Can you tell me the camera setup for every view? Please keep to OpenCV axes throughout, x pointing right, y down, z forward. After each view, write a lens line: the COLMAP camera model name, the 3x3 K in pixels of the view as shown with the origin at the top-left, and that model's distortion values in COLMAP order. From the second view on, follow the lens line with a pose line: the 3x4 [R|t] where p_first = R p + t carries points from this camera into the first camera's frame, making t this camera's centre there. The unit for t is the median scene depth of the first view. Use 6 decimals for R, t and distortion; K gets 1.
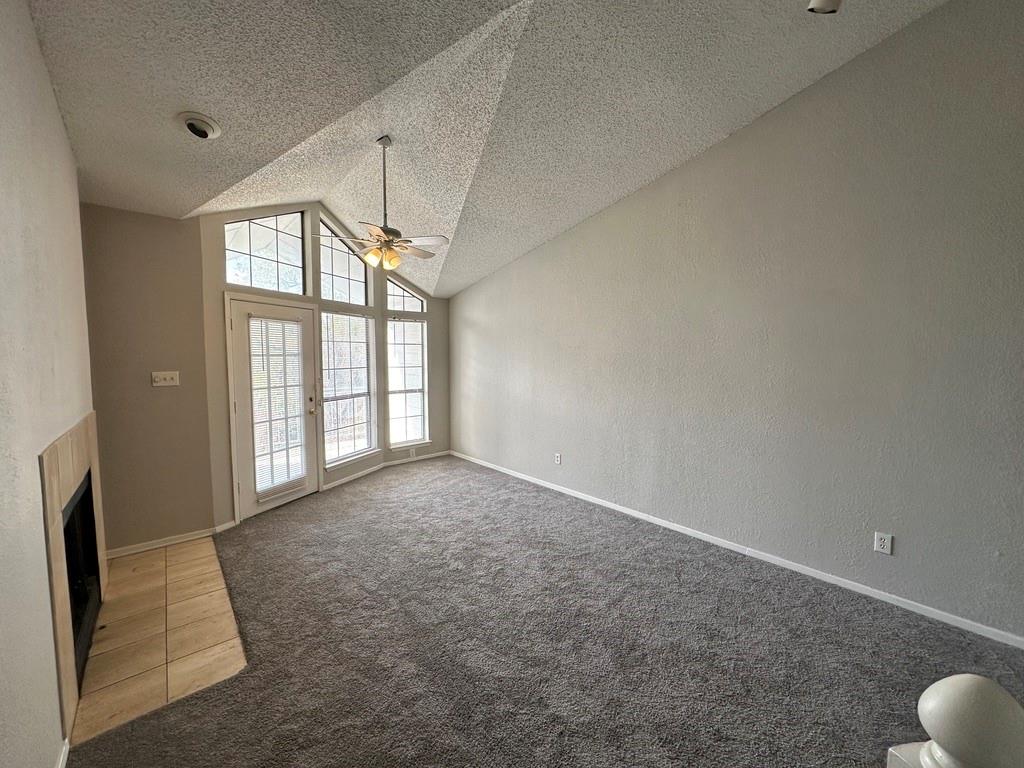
lens RADIAL K [[407.1, 0, 510.2], [0, 407.1, 382.4], [0, 0, 1]] dist [-0.002216, -0.000451]
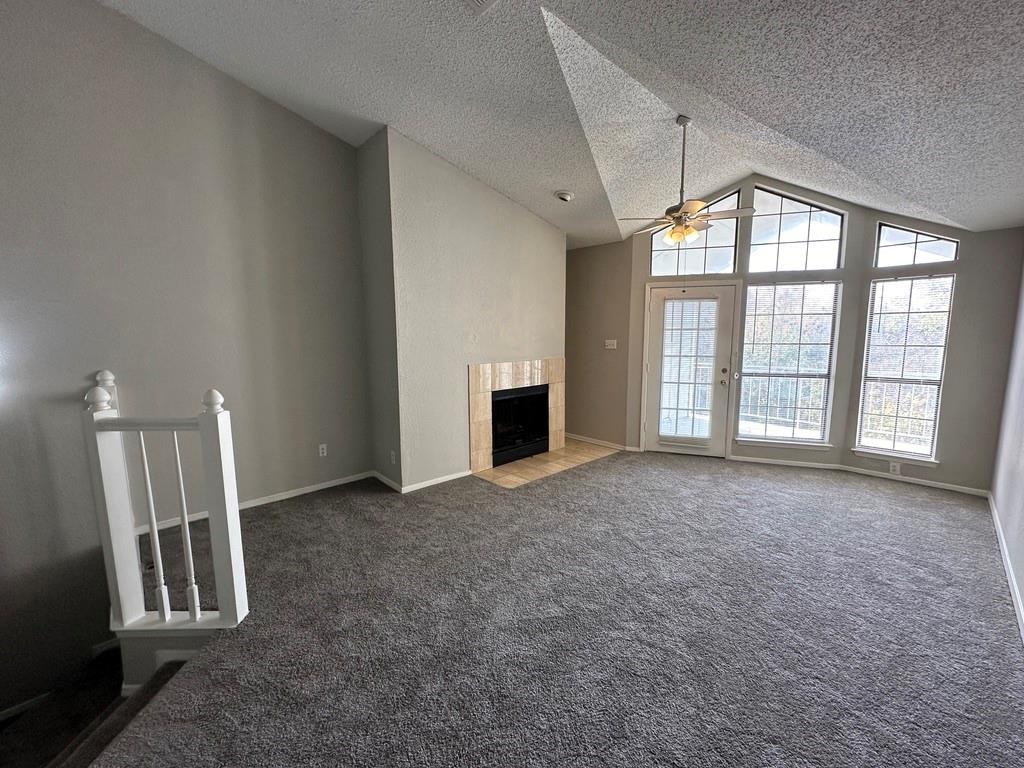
lens RADIAL K [[407.1, 0, 510.2], [0, 407.1, 382.4], [0, 0, 1]] dist [-0.002216, -0.000451]
pose [[0.036270, 0.118639, -0.992275, 0.561423], [-0.065890, 0.991051, 0.116084, -0.015445], [0.997167, 0.061170, 0.043763, 0.398177]]
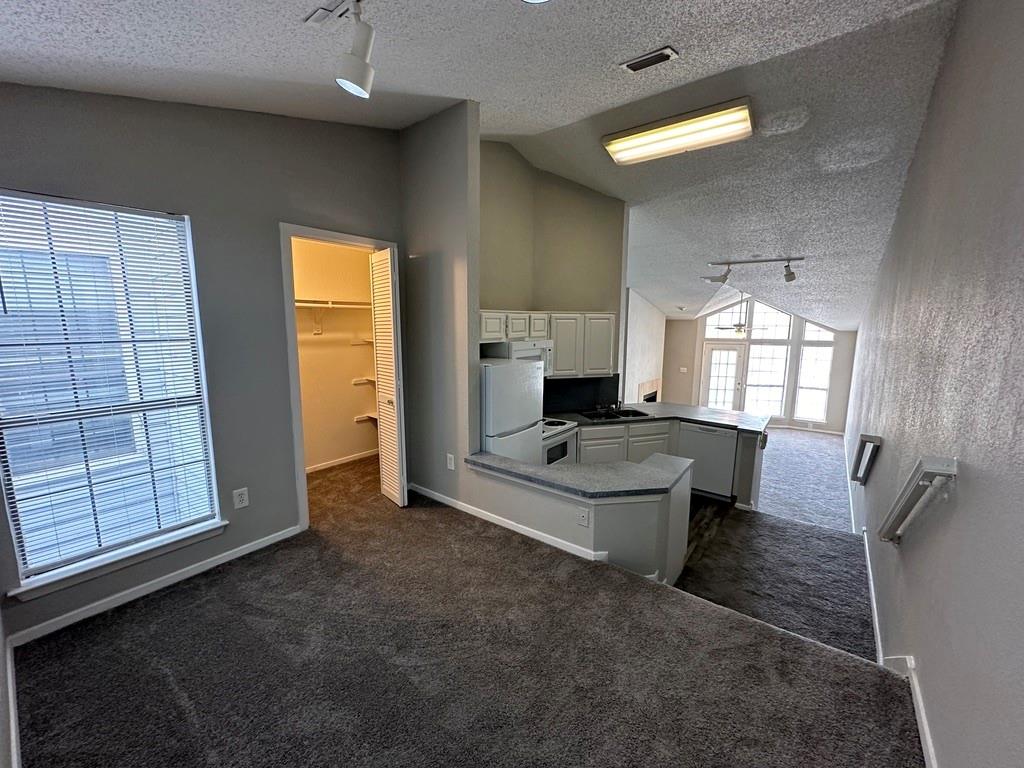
lens RADIAL K [[407.1, 0, 510.2], [0, 407.1, 382.4], [0, 0, 1]] dist [-0.002216, -0.000451]
pose [[0.184946, 0.139561, -0.972789, 1.505444], [-0.075701, 0.988947, 0.127487, -0.161168], [0.979829, 0.050062, 0.193467, -0.705296]]
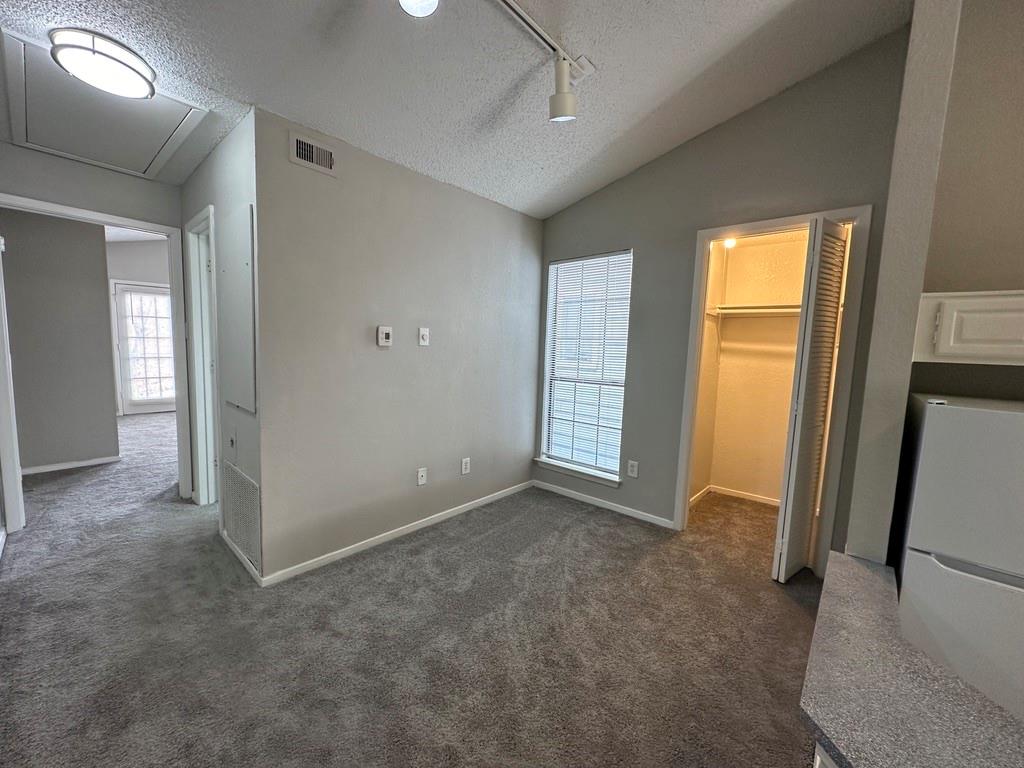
lens RADIAL K [[407.1, 0, 510.2], [0, 407.1, 382.4], [0, 0, 1]] dist [-0.002216, -0.000451]
pose [[-0.992059, -0.021734, -0.123884, 1.194618], [-0.043244, 0.983850, 0.173691, -0.157555], [0.118109, 0.177669, -0.976977, -0.314998]]
